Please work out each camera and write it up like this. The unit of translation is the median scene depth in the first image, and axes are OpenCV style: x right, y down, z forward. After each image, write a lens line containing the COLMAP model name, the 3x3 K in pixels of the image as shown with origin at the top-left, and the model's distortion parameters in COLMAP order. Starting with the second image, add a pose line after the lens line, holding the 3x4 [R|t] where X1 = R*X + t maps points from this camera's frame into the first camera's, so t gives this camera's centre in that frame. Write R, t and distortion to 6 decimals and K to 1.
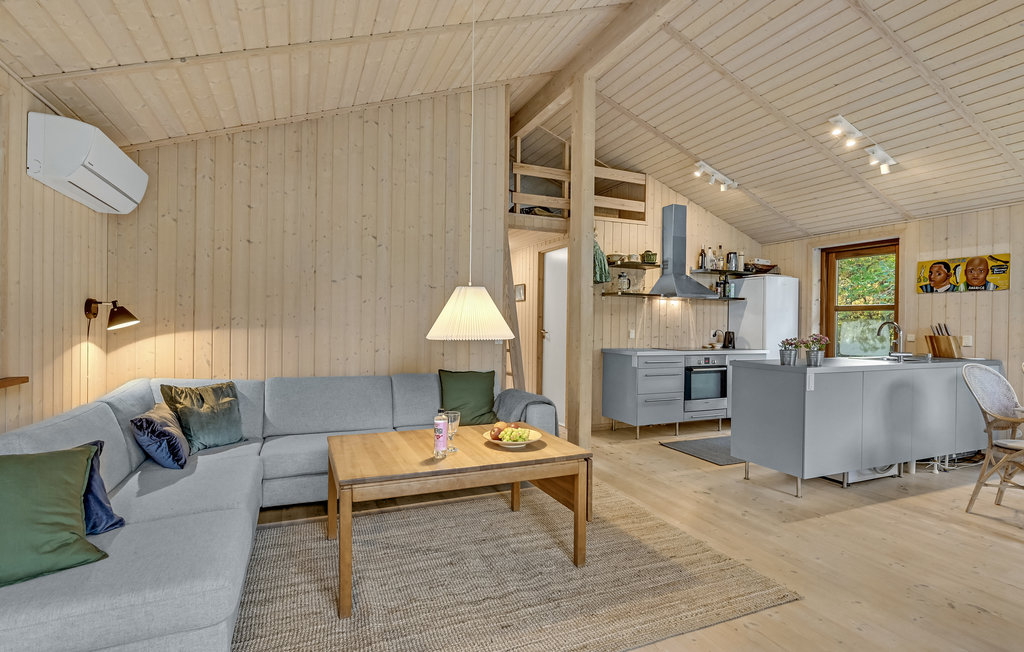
lens RADIAL K [[496.5, 0, 508.8], [0, 496.5, 326.3], [0, 0, 1]] dist [-0.009255, 0.002519]
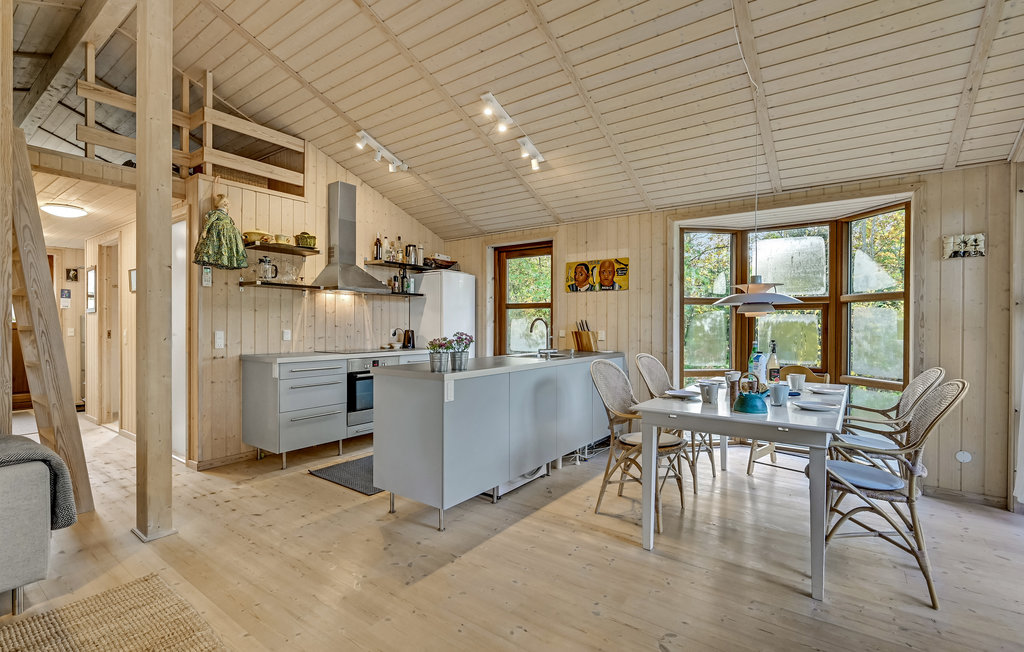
lens RADIAL K [[467.5, 0, 514.5], [0, 467.5, 323.8], [0, 0, 1]] dist [0.001567, -0.000272]
pose [[0.856468, -0.008098, 0.516137, 0.203161], [0.008971, 0.999959, 0.000803, 0.000251], [-0.516123, 0.003943, 0.856506, 0.186081]]
